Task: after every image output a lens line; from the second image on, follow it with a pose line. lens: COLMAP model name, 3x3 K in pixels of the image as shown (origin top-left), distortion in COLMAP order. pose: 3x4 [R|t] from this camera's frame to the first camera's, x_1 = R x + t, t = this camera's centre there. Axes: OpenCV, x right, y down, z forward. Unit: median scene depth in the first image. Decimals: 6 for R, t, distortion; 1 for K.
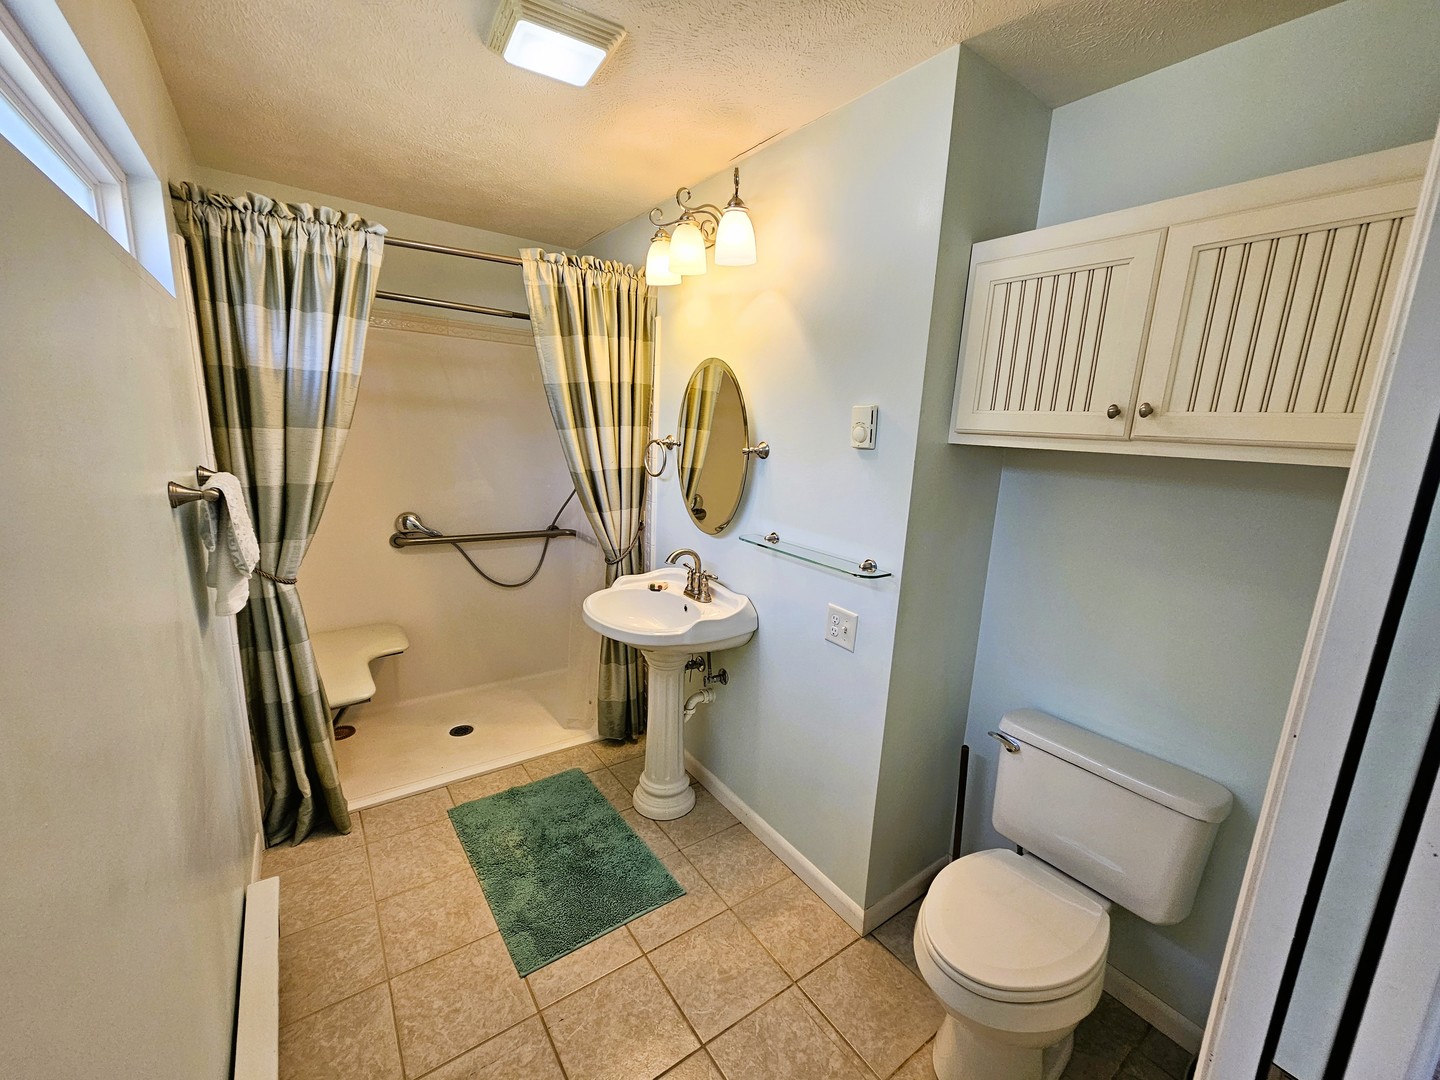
lens RADIAL K [[588.6, 0, 718.0], [0, 588.6, 541.9], [0, 0, 1]] dist [0.001615, -0.000909]
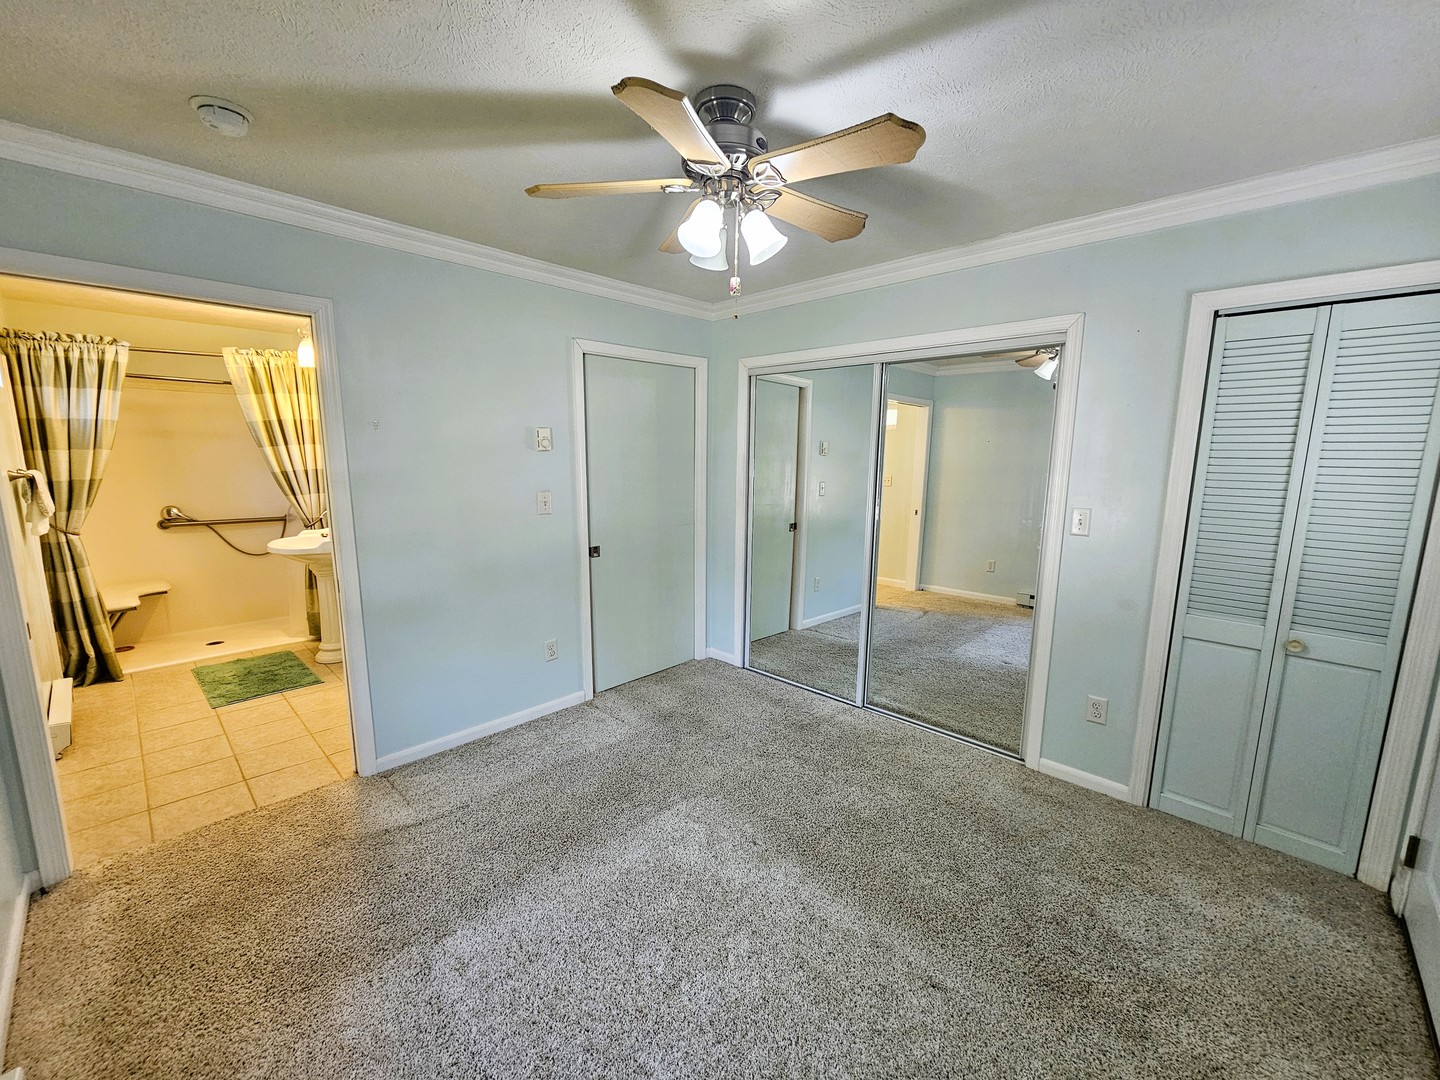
lens RADIAL K [[588.6, 0, 721.2], [0, 588.6, 541.4], [0, 0, 1]] dist [0.001615, -0.000909]
pose [[0.981218, -0.062776, 0.182399, 0.894360], [0.069872, 0.997019, -0.032733, 0.289527], [-0.179801, 0.044863, 0.982680, -1.142509]]
